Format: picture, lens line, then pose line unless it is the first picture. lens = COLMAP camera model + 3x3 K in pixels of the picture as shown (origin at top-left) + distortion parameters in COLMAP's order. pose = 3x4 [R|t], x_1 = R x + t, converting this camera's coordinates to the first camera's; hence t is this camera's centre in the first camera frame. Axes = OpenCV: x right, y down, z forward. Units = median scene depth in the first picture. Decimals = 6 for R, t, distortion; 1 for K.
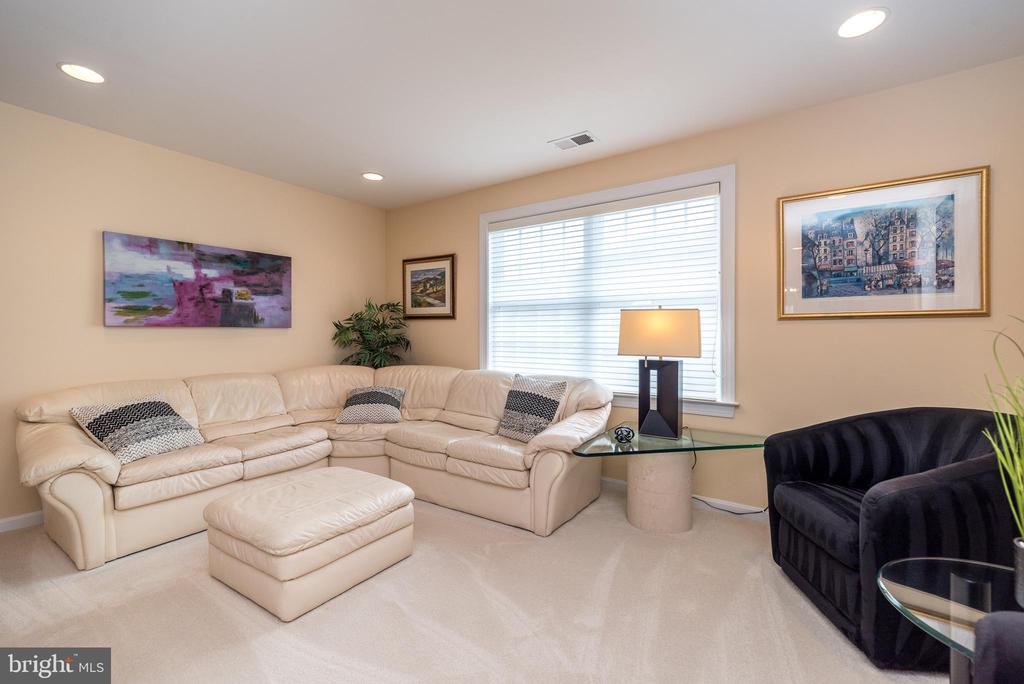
lens RADIAL K [[451.1, 0, 510.7], [0, 451.1, 339.5], [0, 0, 1]] dist [0.005679, 0.000627]
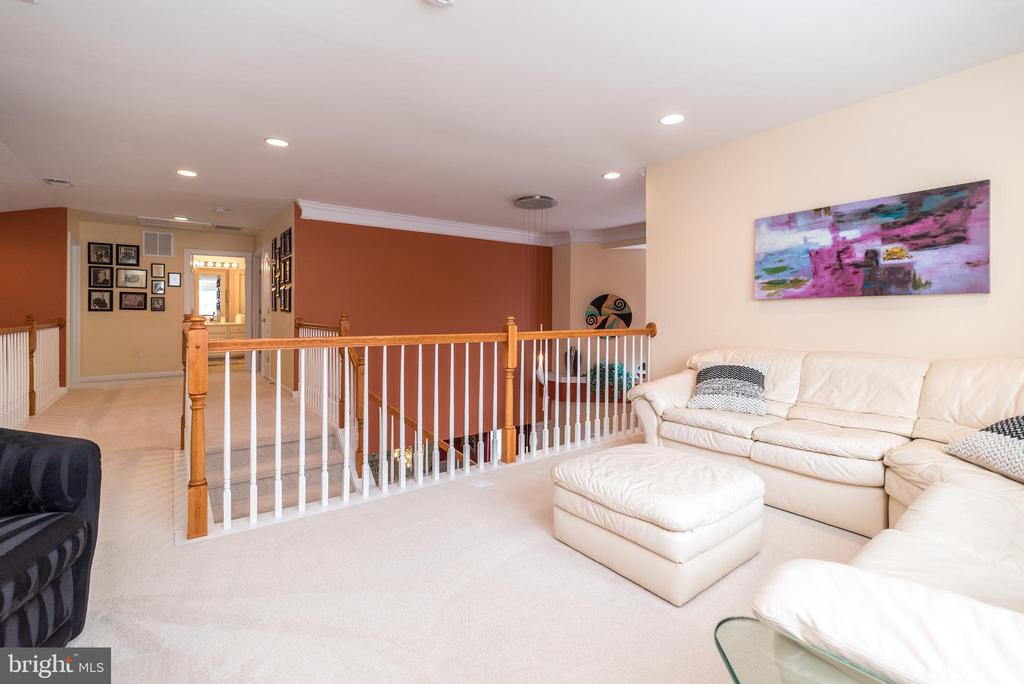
lens RADIAL K [[451.1, 0, 498.8], [0, 451.1, 310.7], [0, 0, 1]] dist [0.005679, 0.000627]
pose [[-0.315082, -0.007670, -0.949034, 0.372511], [-0.009803, 0.999940, -0.004827, 0.009582], [0.949014, 0.007782, -0.315138, 0.645178]]
